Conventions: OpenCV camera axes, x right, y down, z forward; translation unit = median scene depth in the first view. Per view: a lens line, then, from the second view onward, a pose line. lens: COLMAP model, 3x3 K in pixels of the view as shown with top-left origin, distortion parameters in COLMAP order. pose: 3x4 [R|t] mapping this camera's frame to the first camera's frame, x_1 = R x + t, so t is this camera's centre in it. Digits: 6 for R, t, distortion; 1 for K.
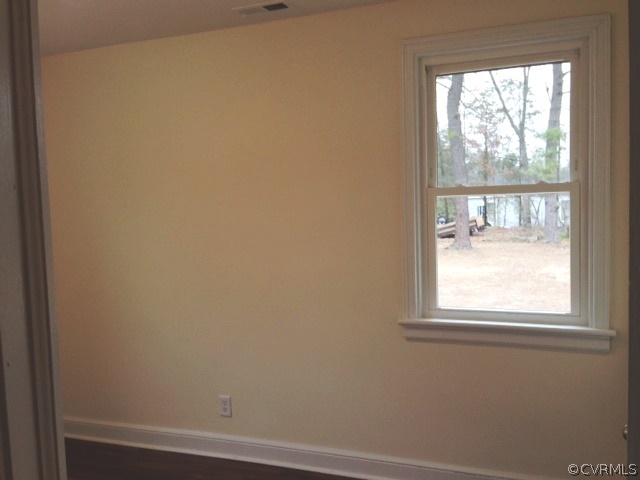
lens RADIAL K [[709.6, 0, 320.0], [0, 709.6, 240.0], [0, 0, 1]] dist [0.071286, 0.000179]
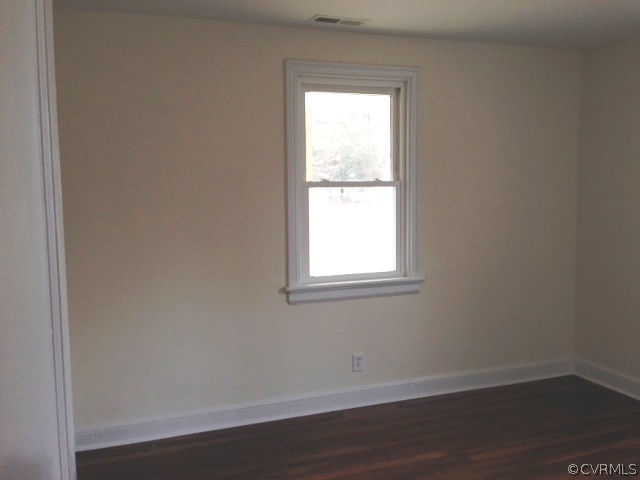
lens RADIAL K [[594.5, 0, 320.0], [0, 594.5, 240.0], [0, 0, 1]] dist [0.041889, -0.000866]
pose [[0.707379, -0.044215, 0.705451, -0.617164], [0.039190, 0.998960, 0.023315, 0.008764], [-0.705748, 0.011154, 0.708376, 0.252708]]
